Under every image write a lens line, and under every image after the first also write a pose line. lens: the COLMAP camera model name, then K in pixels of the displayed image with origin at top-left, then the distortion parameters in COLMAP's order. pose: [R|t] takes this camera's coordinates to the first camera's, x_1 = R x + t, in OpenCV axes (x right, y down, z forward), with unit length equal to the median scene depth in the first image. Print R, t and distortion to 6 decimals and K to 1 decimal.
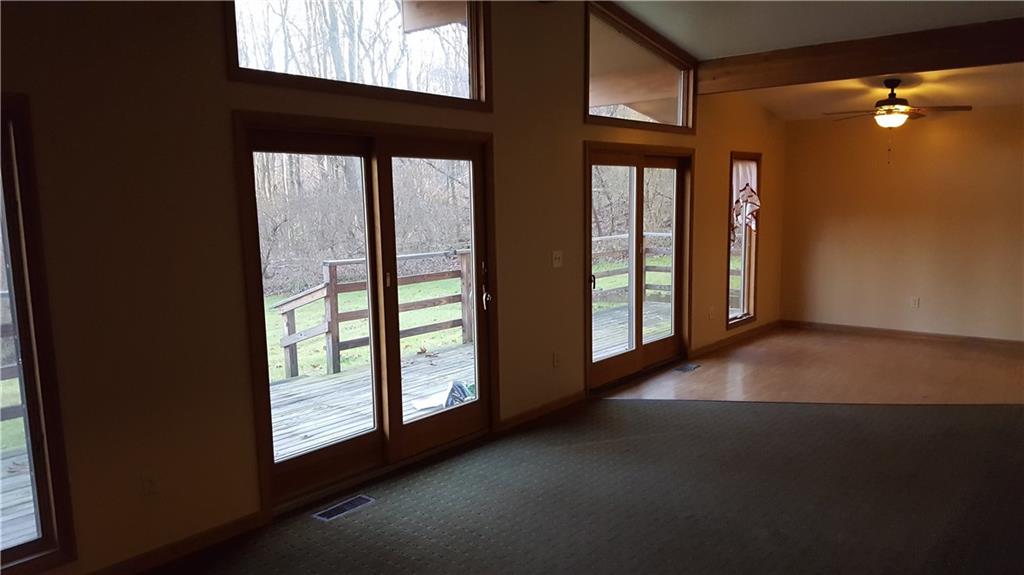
lens RADIAL K [[752.3, 0, 498.3], [0, 752.3, 290.3], [0, 0, 1]] dist [0.185501, -0.000692]
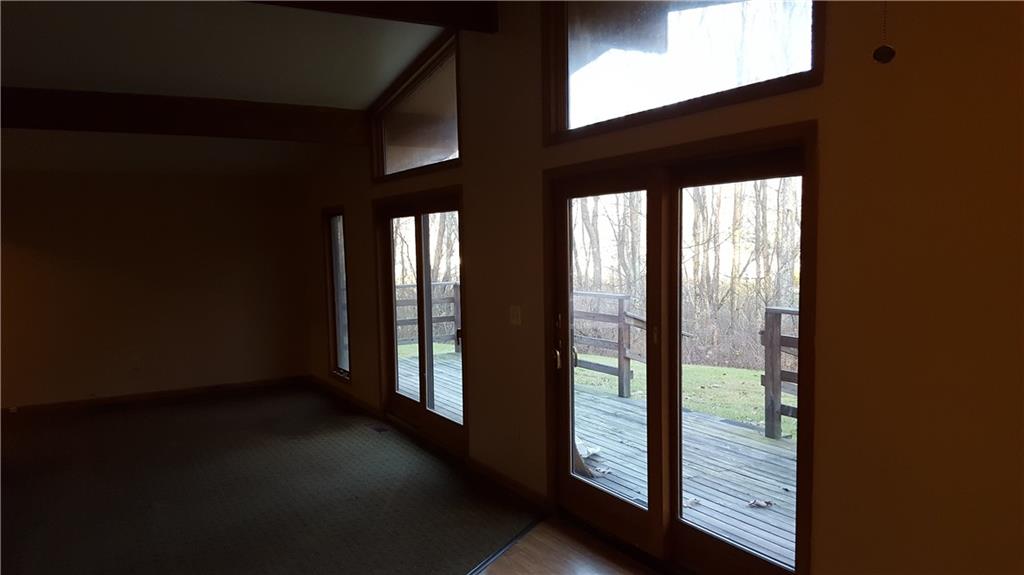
lens RADIAL K [[752.3, 0, 498.3], [0, 752.3, 290.3], [0, 0, 1]] dist [0.185501, -0.000692]
pose [[-0.345890, 0.088105, -0.934129, 0.747986], [-0.082597, 0.988857, 0.123851, -0.147981], [0.934632, 0.119995, -0.334759, 1.076917]]
